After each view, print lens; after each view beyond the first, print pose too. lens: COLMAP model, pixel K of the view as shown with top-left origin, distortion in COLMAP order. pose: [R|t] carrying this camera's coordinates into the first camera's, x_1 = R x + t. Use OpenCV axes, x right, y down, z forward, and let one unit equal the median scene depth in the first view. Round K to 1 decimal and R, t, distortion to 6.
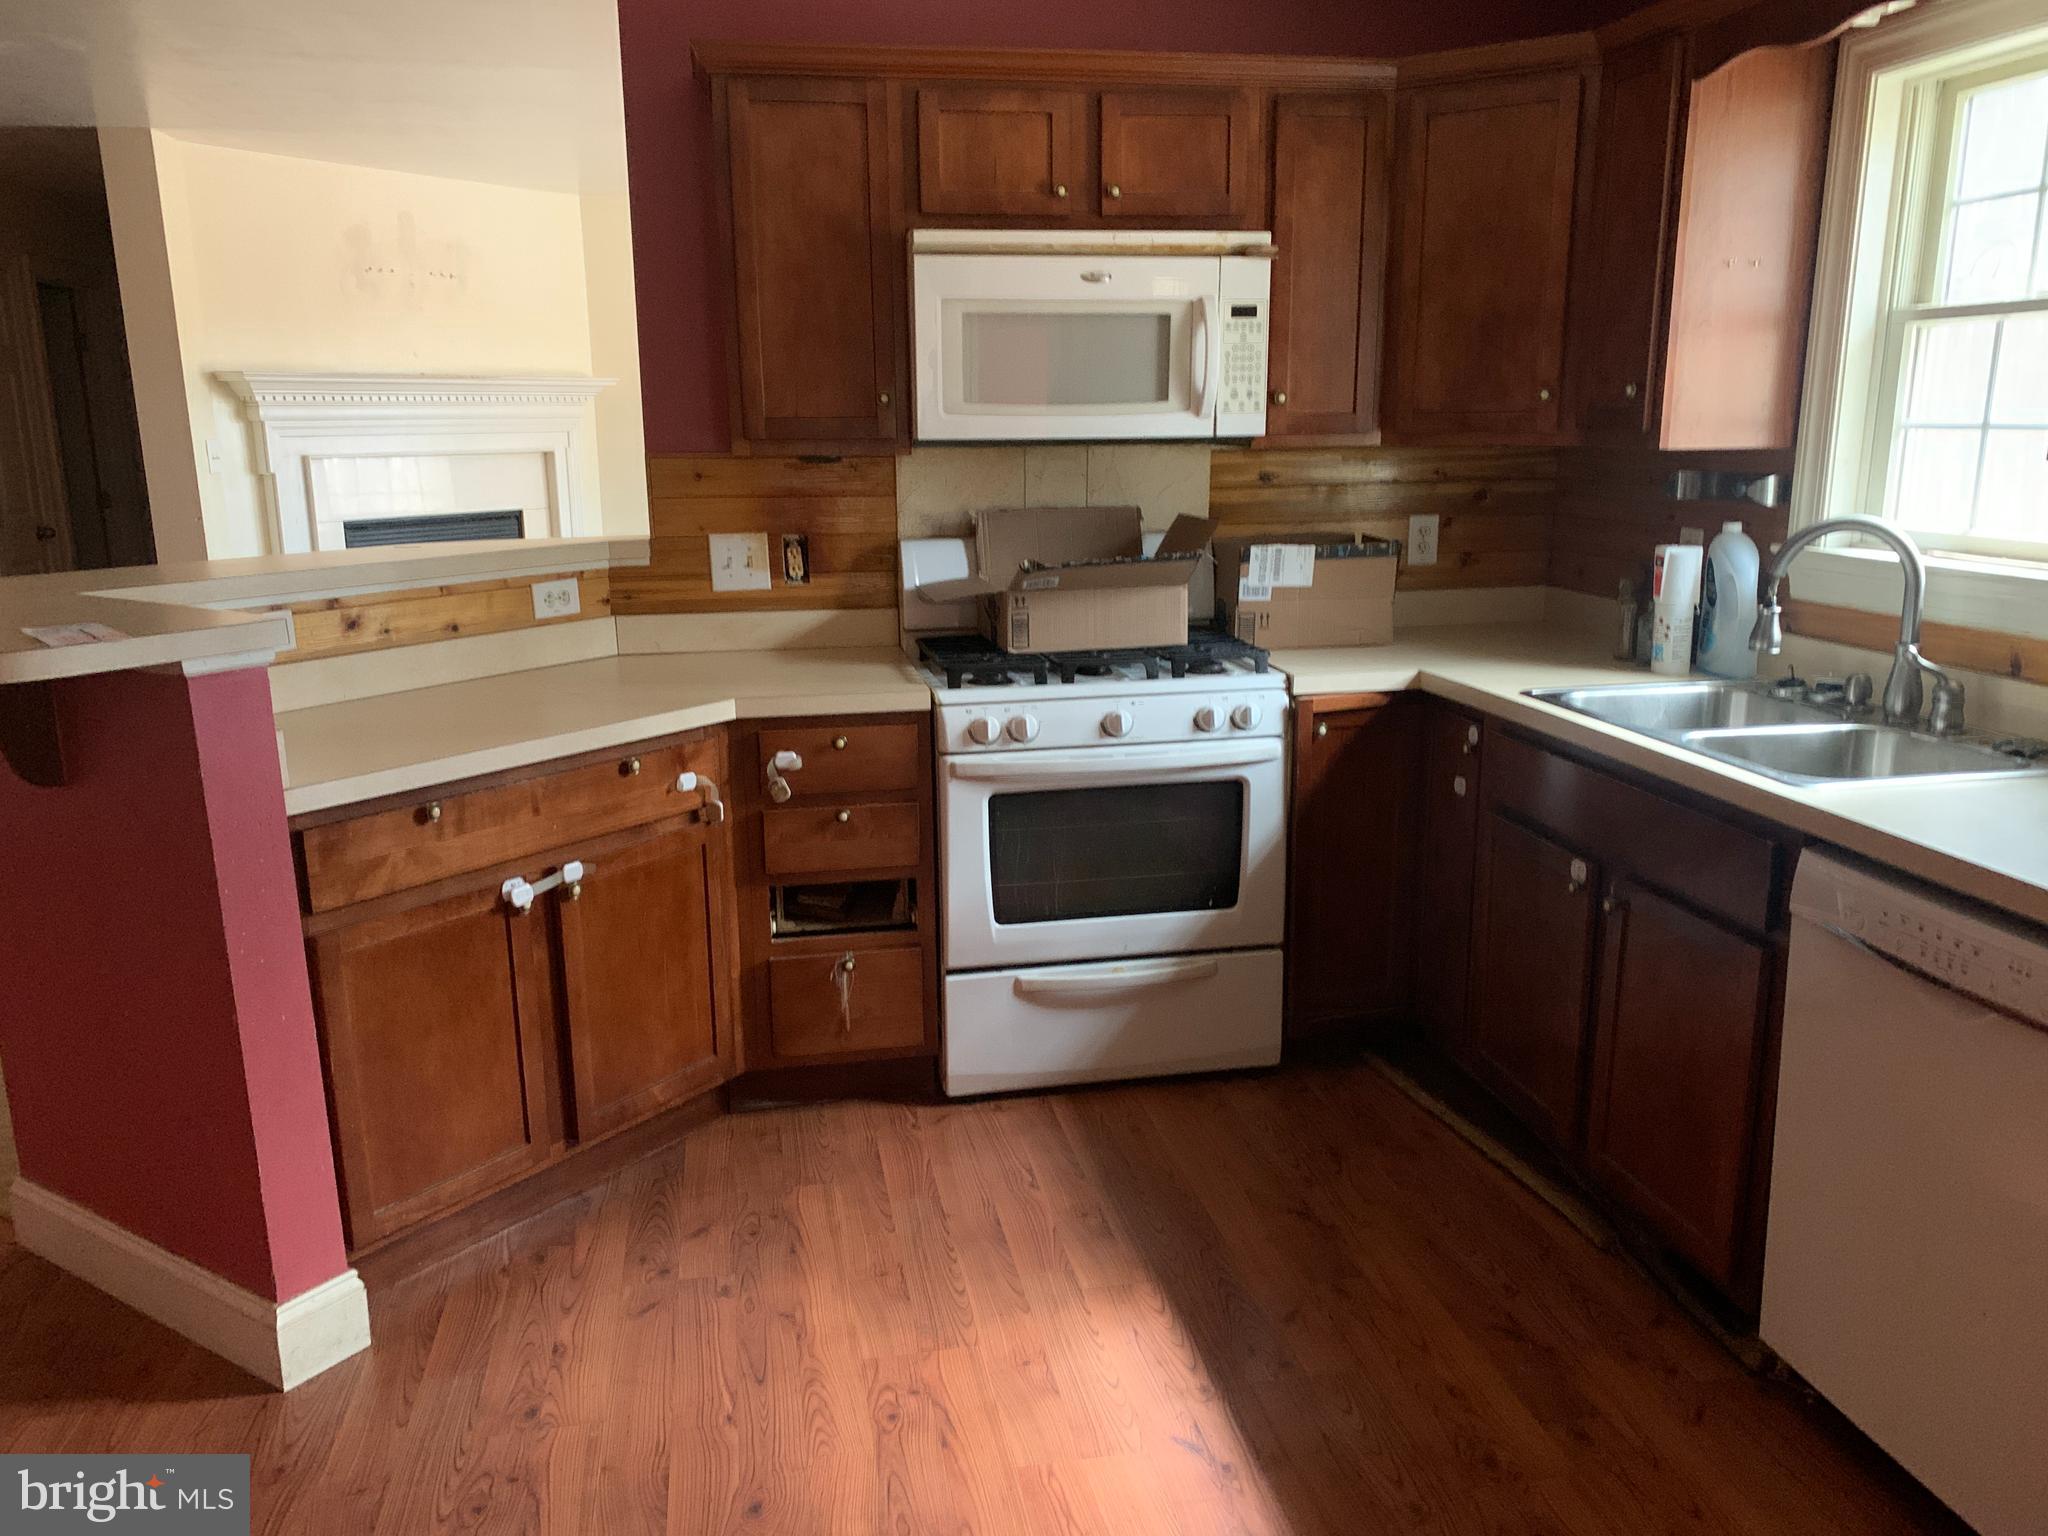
lens RADIAL K [[1558.5, 0, 1036.7], [0, 1558.5, 777.4], [0, 0, 1]] dist [0.033270, -0.037629]
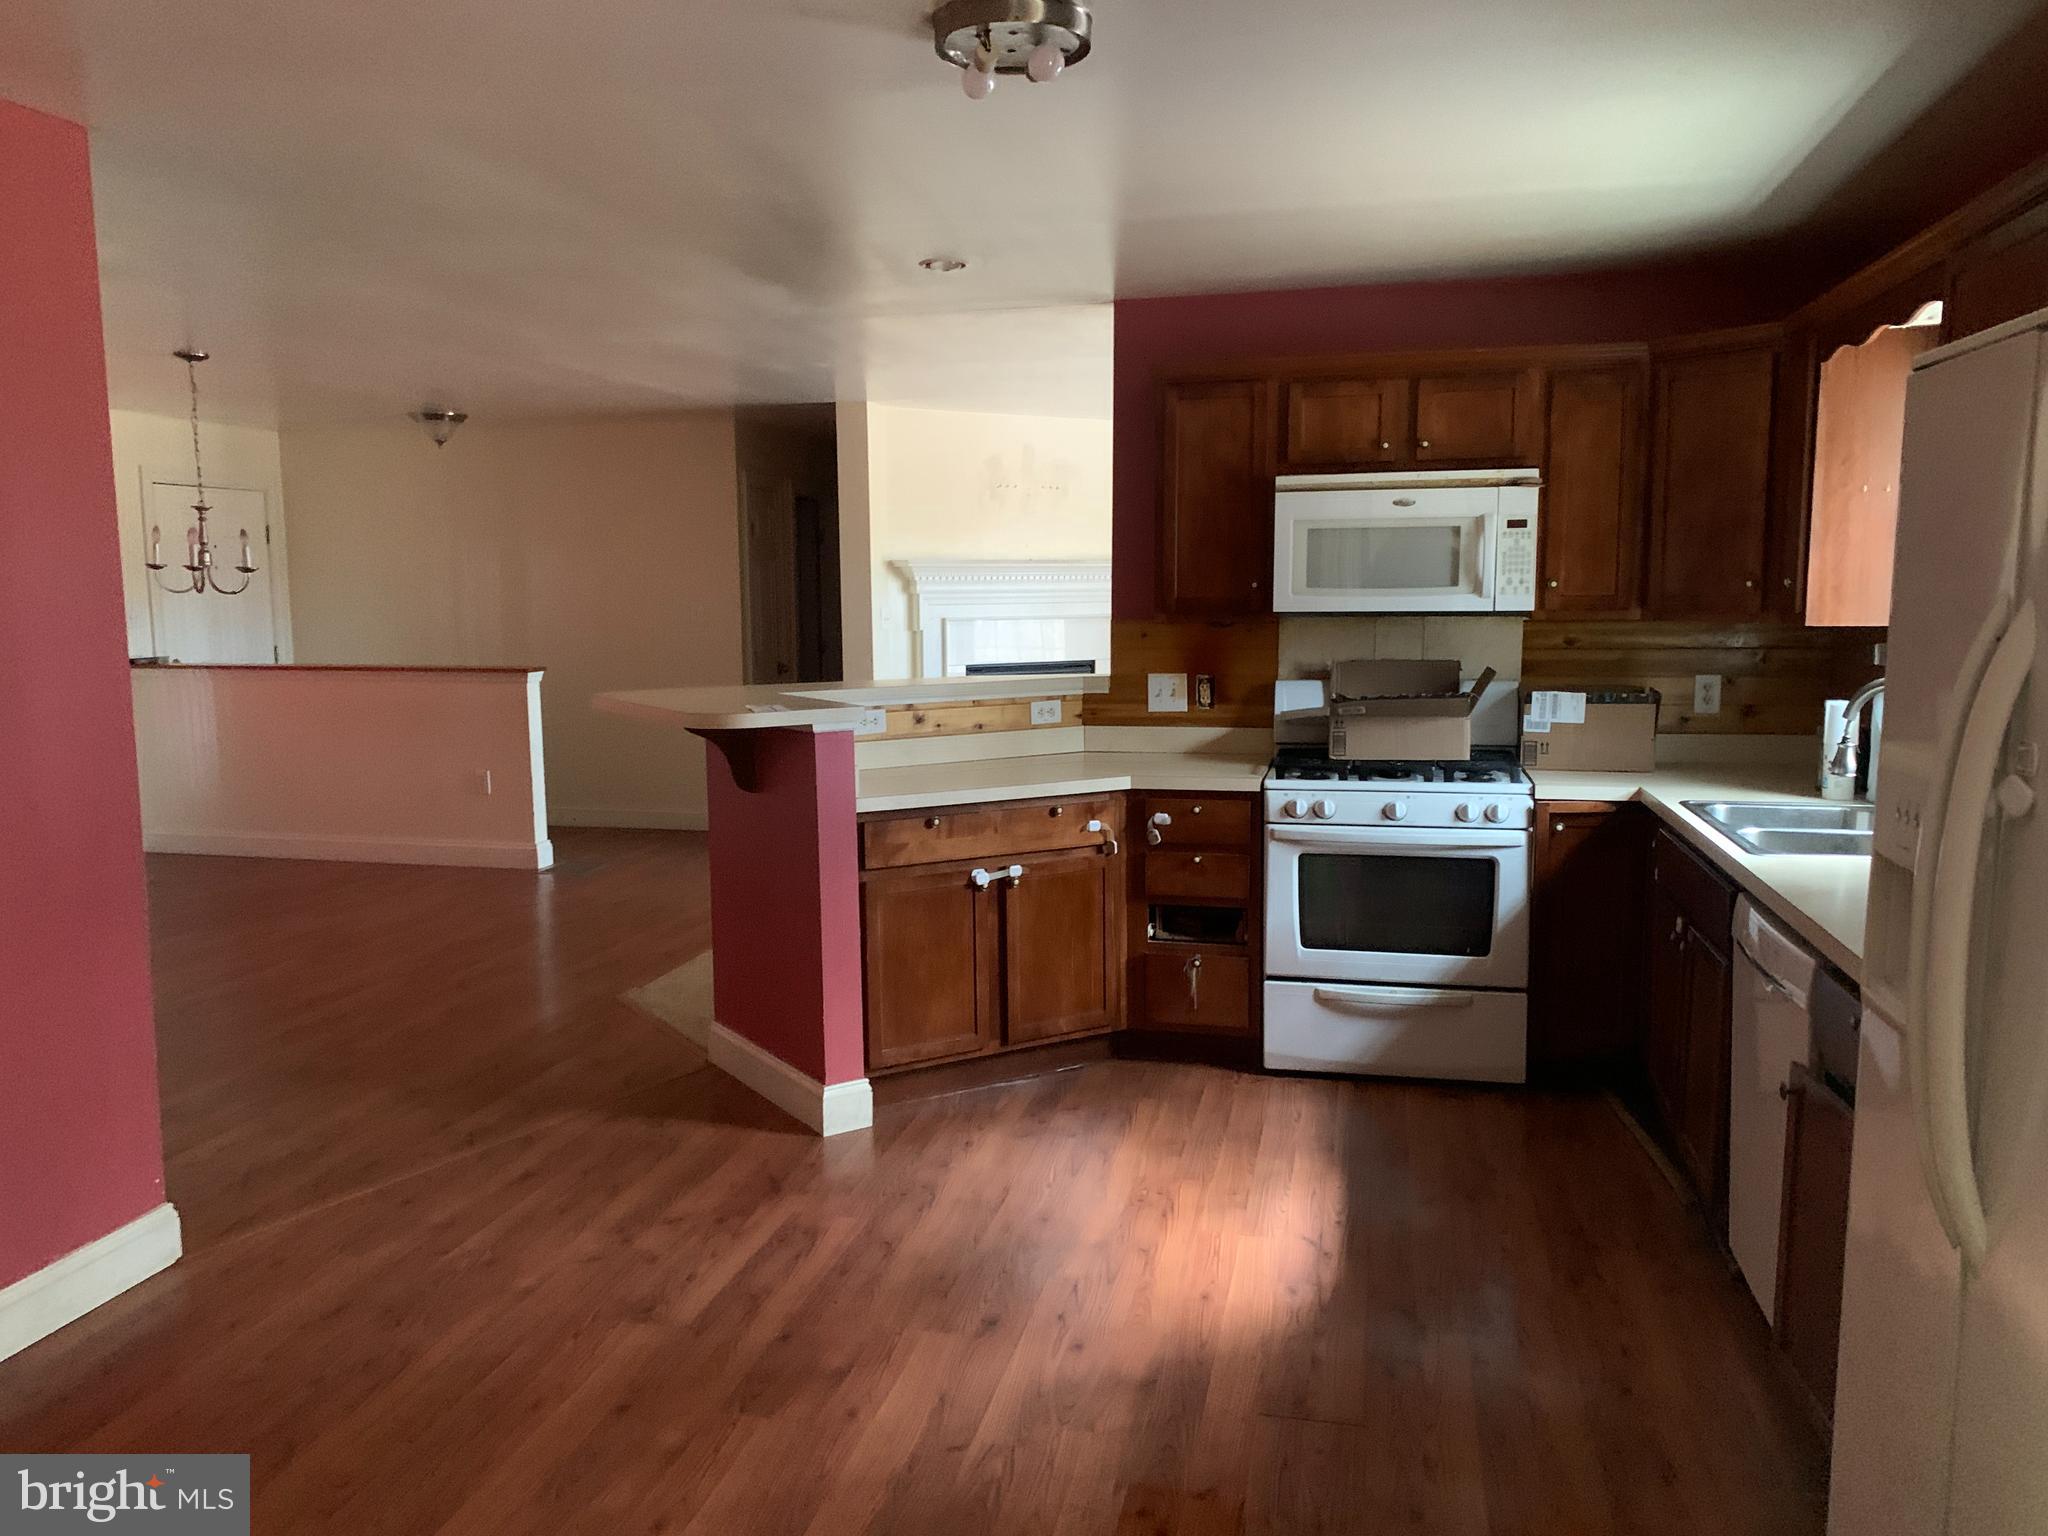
lens RADIAL K [[1558.5, 0, 1021.3], [0, 1558.5, 766.2], [0, 0, 1]] dist [0.033270, -0.037629]
pose [[0.914630, 0.049640, -0.401233, 0.301923], [-0.093174, 0.991599, -0.089717, 0.082241], [0.393409, 0.119442, 0.911572, -0.419325]]
